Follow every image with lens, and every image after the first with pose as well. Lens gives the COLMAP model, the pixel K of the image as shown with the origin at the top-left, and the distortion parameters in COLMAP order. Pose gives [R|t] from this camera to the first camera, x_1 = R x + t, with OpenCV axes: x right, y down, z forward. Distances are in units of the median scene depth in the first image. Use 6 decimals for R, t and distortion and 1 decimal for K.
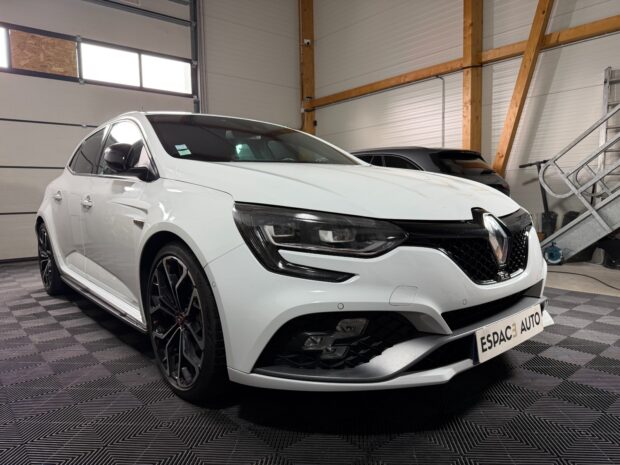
lens RADIAL K [[436.9, 0, 314.3], [0, 436.9, 230.3], [0, 0, 1]] dist [0.030979, -0.041627]
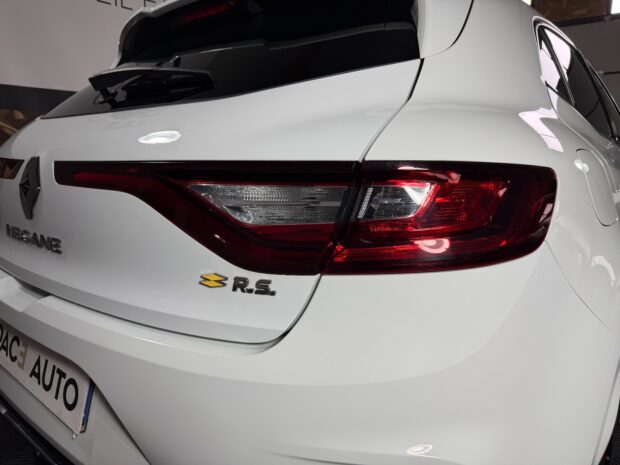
lens RADIAL K [[436.9, 0, 305.3], [0, 436.9, 234.4], [0, 0, 1]] dist [0.030979, -0.041627]
pose [[0.150539, 0.208526, -0.966362, 0.275134], [-0.088485, 0.976420, 0.196913, -0.056979], [0.984636, 0.055865, 0.165441, 0.342015]]
